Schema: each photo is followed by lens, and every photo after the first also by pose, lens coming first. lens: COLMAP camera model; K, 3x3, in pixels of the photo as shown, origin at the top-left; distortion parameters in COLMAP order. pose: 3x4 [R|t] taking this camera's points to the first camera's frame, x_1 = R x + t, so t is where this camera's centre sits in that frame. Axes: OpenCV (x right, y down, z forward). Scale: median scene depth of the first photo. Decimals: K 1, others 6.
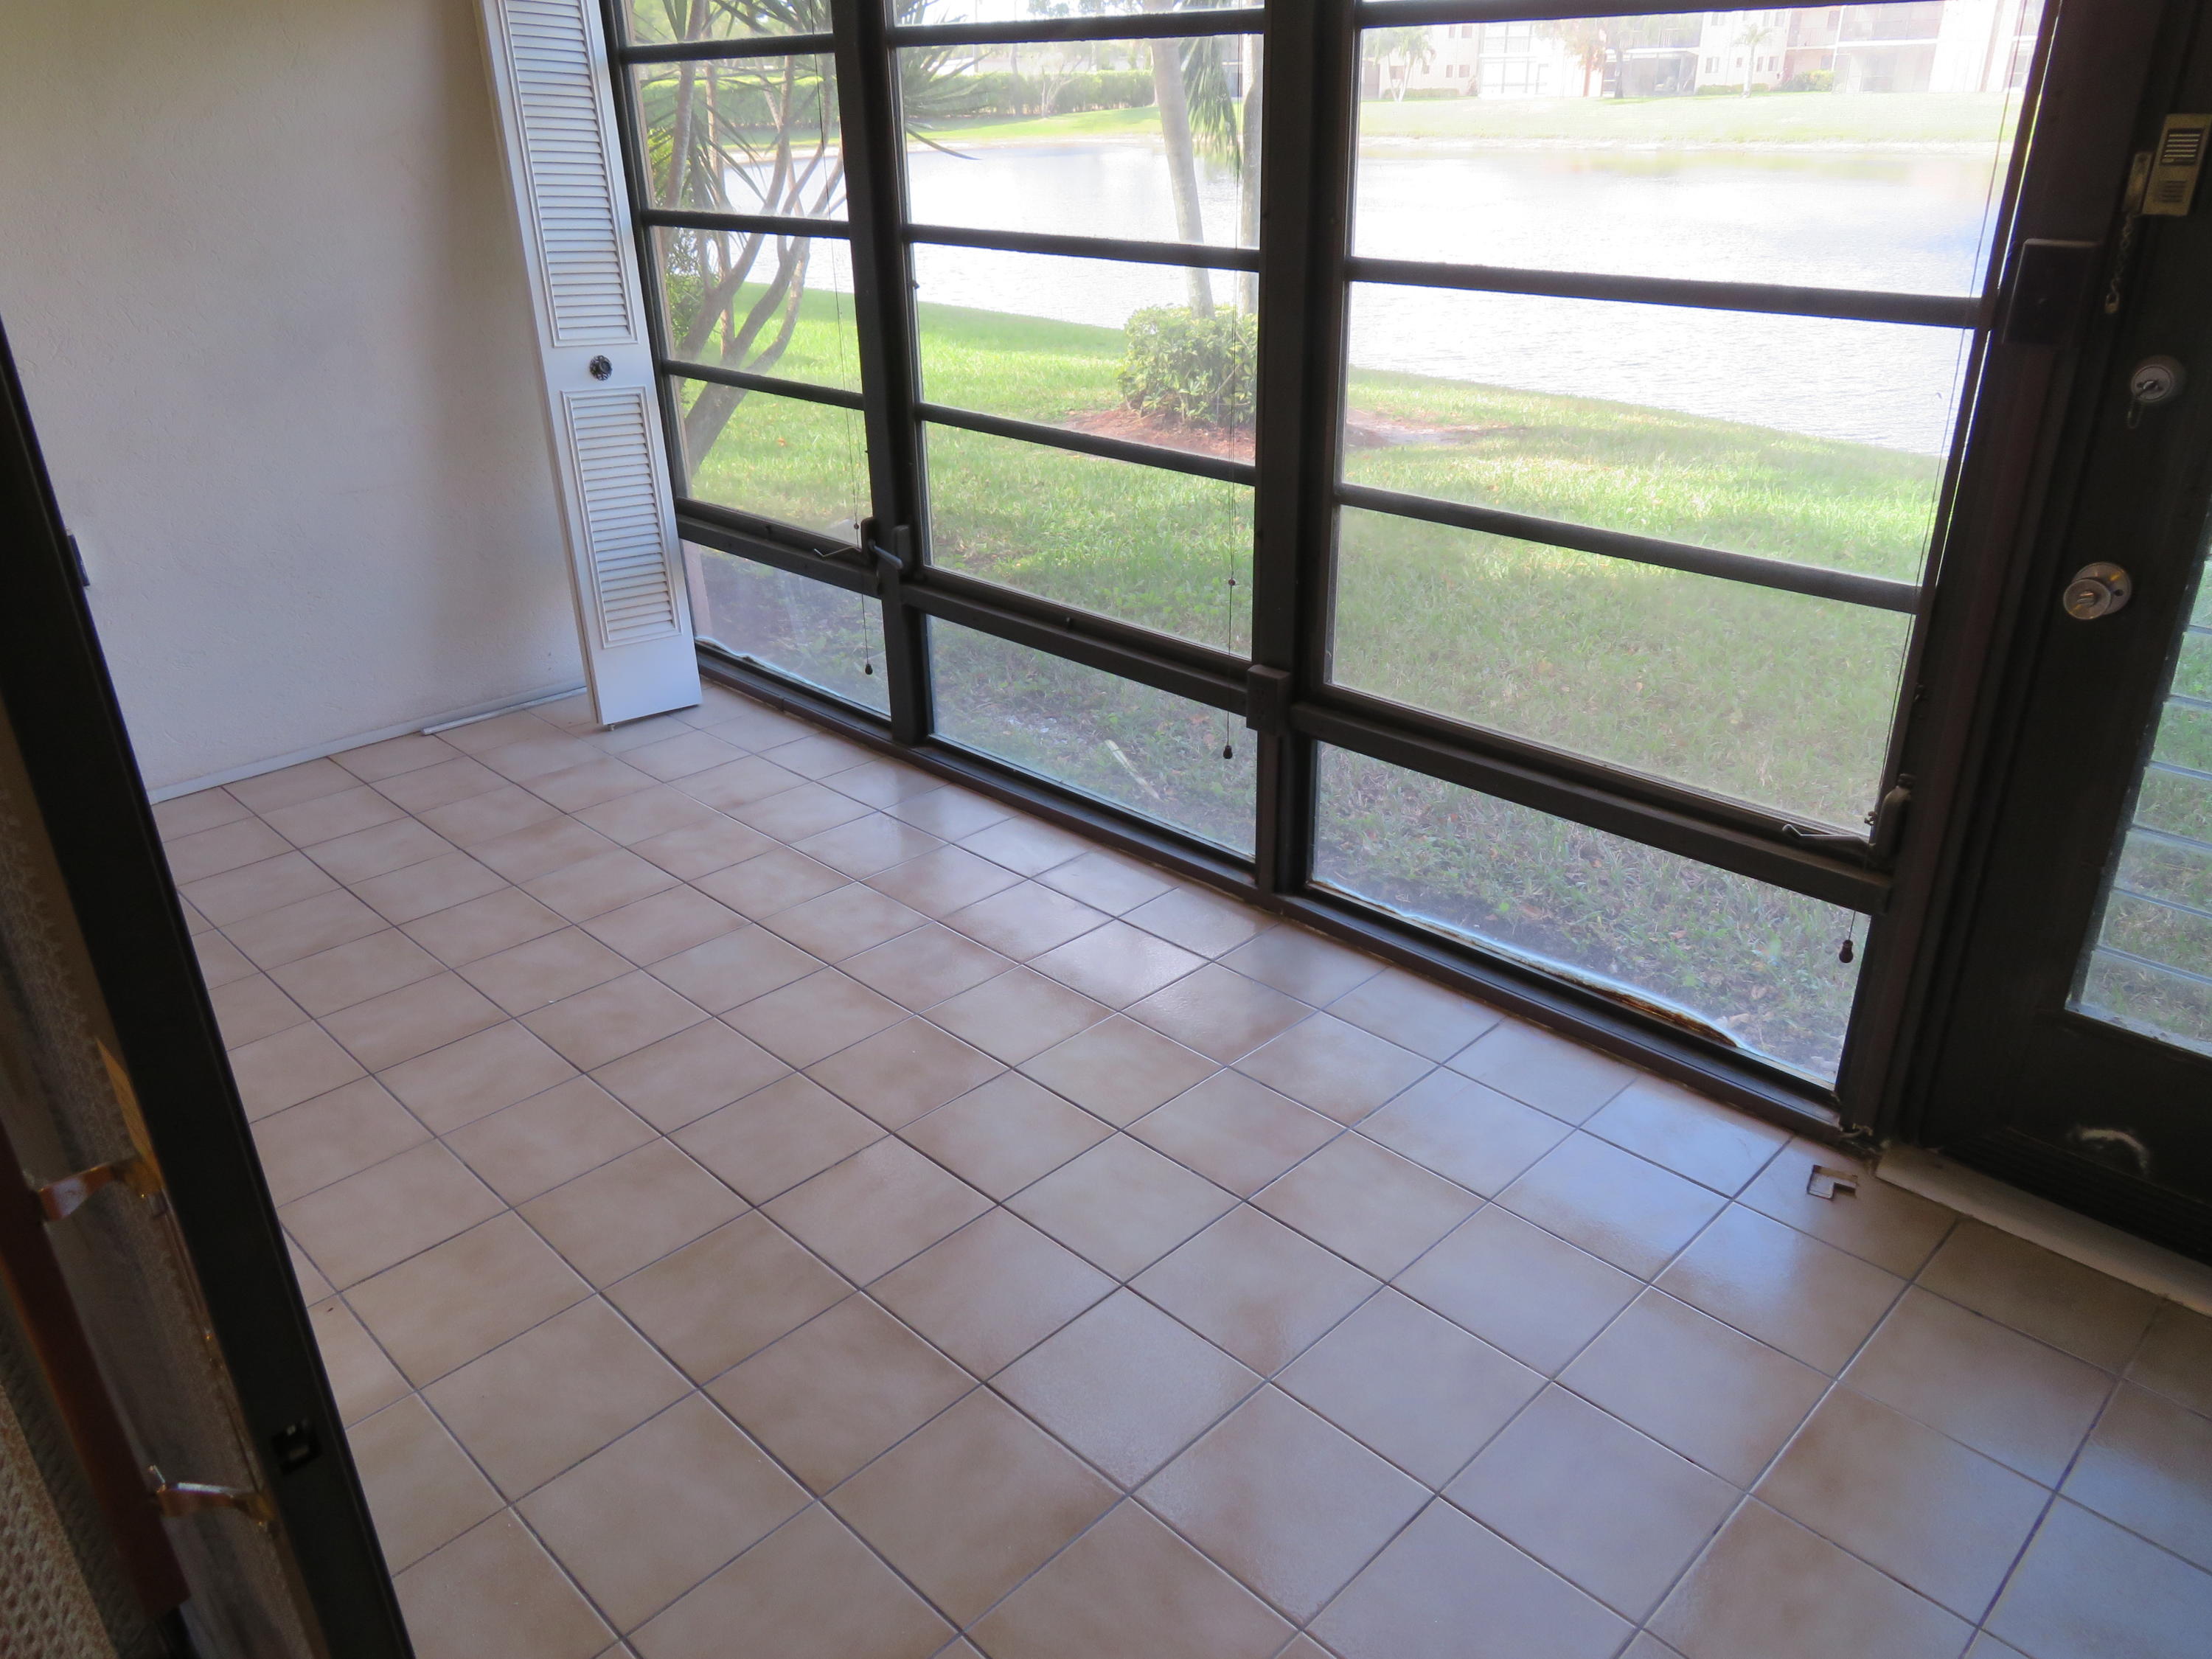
lens RADIAL K [[1588.4, 0, 1106.0], [0, 1588.4, 829.5], [0, 0, 1]] dist [-0.005355, 0.009007]
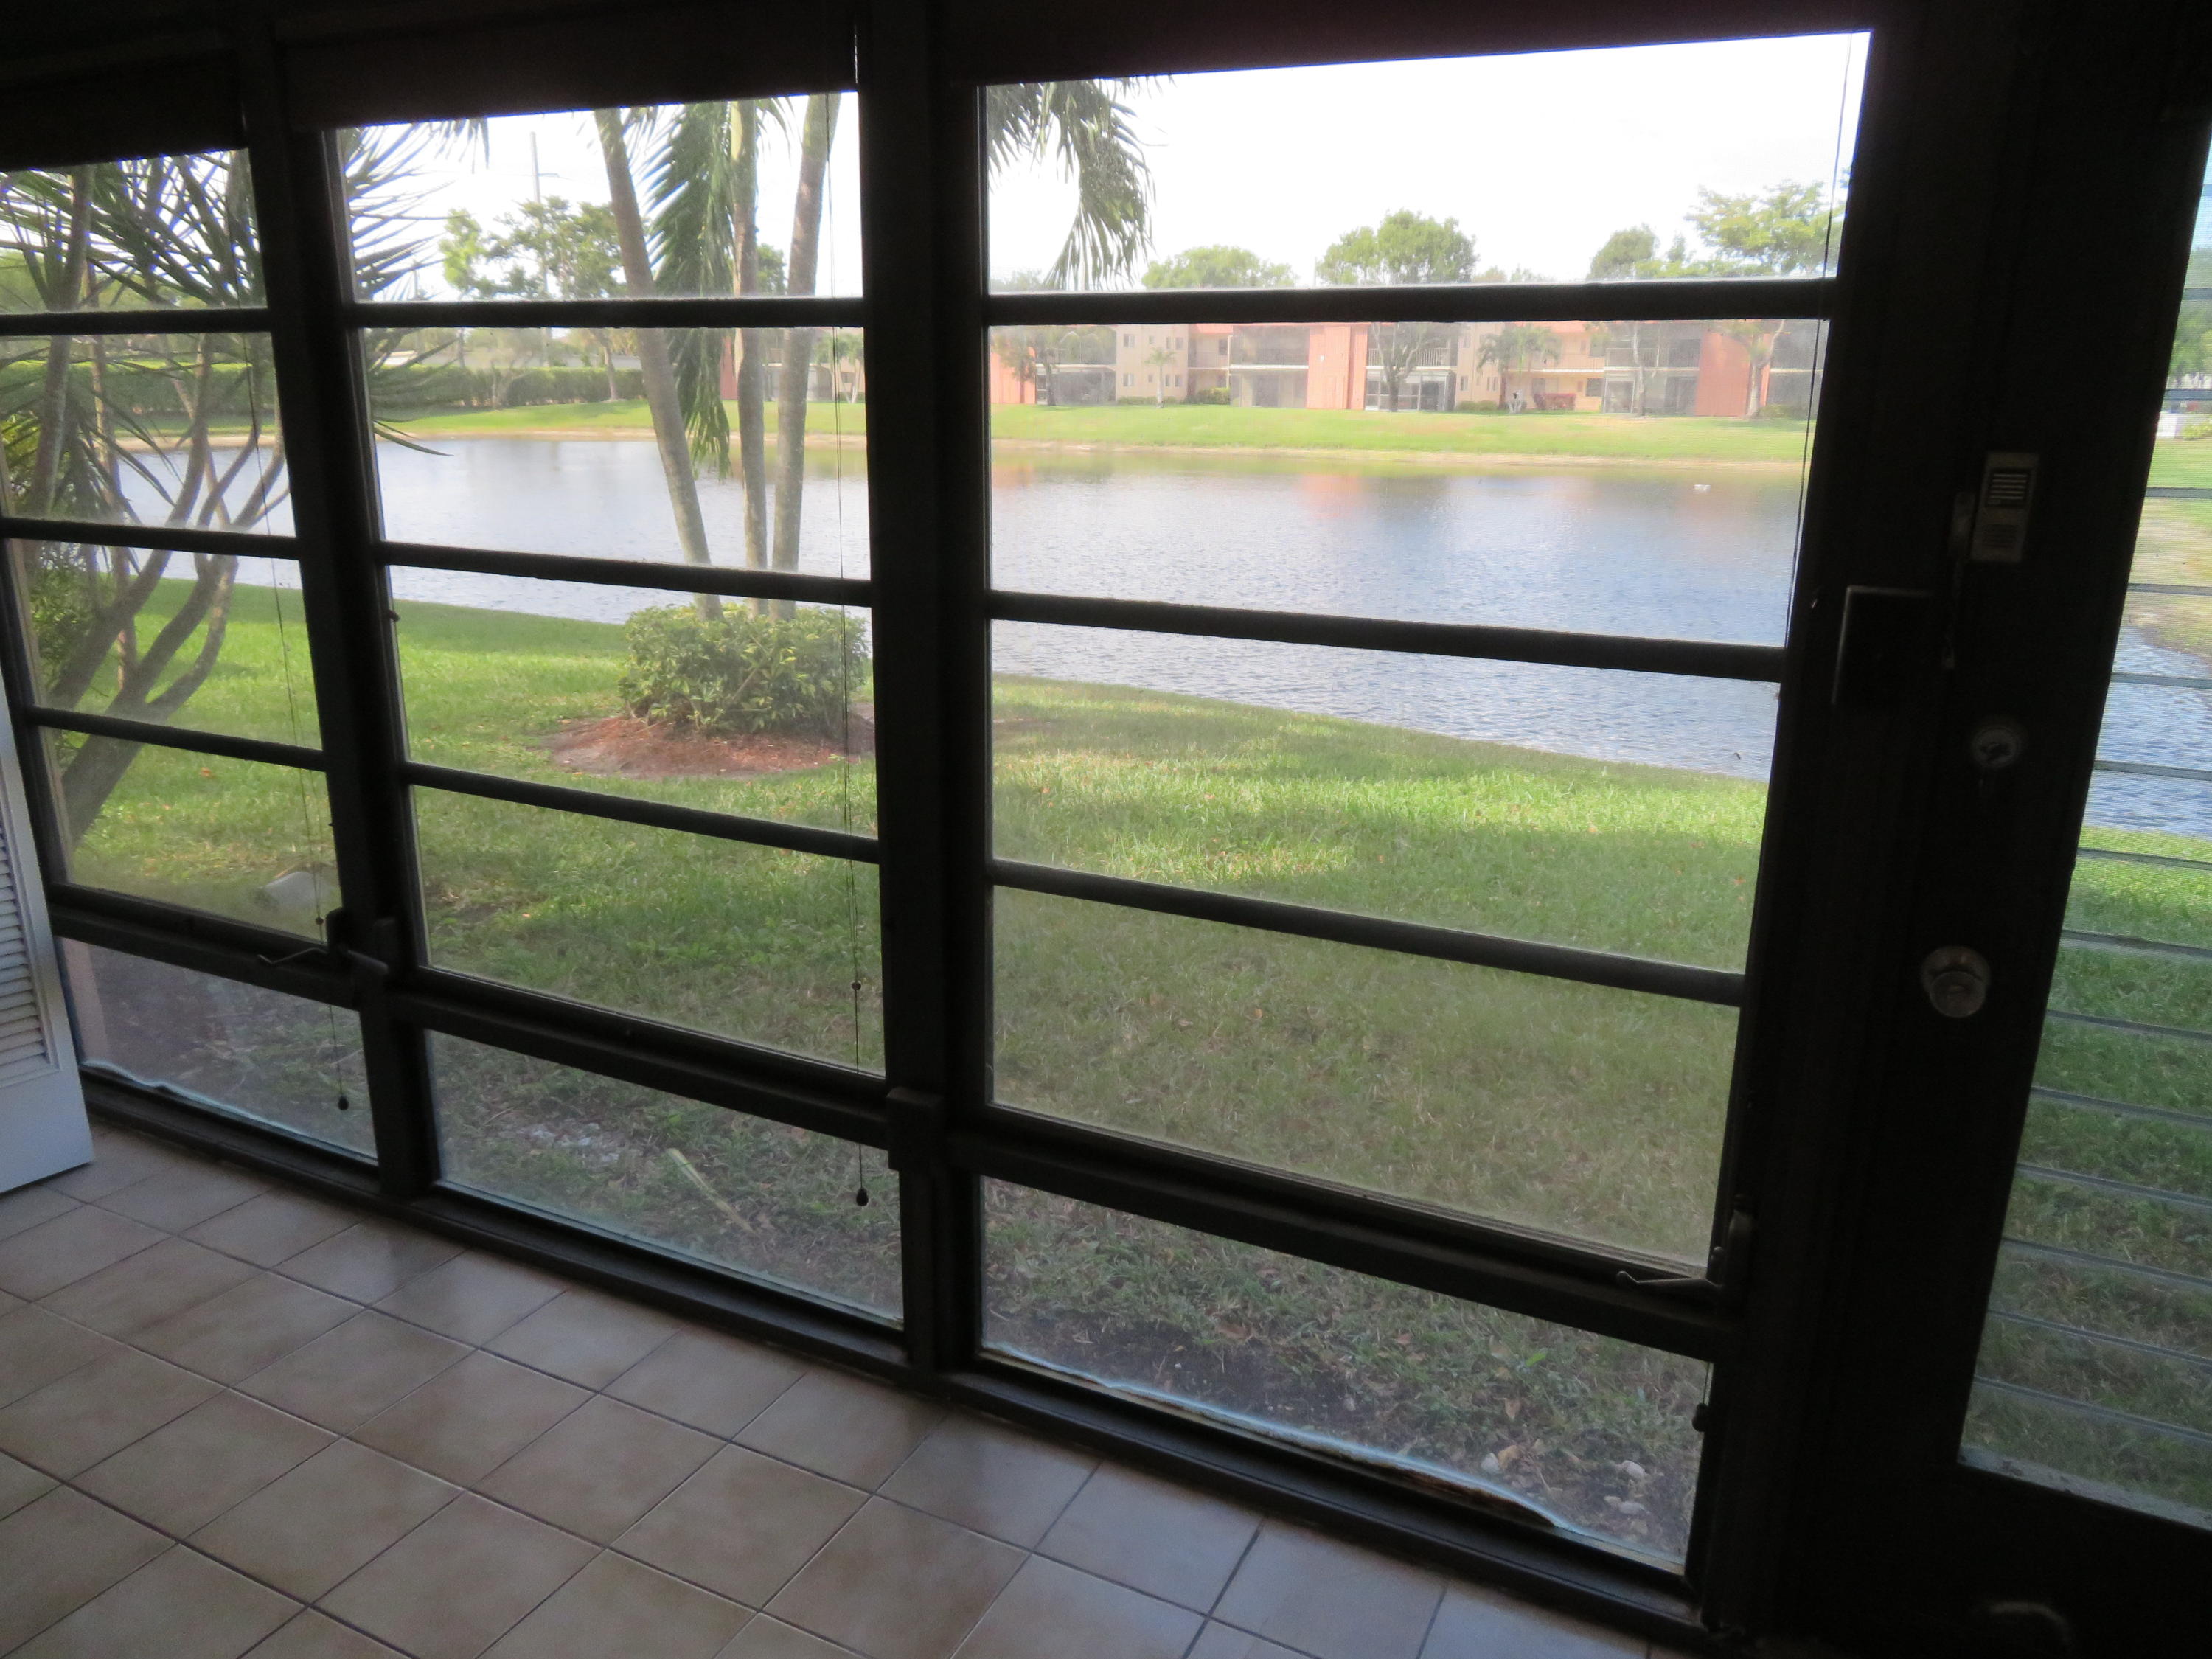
lens RADIAL K [[1594.8, 0, 1108.1], [0, 1594.8, 839.2], [0, 0, 1]] dist [-0.010244, 0.000660]
pose [[0.948852, -0.058488, 0.310257, -0.031068], [0.108002, 0.983536, -0.144889, -0.073130], [-0.296675, 0.170987, 0.939546, 0.158003]]
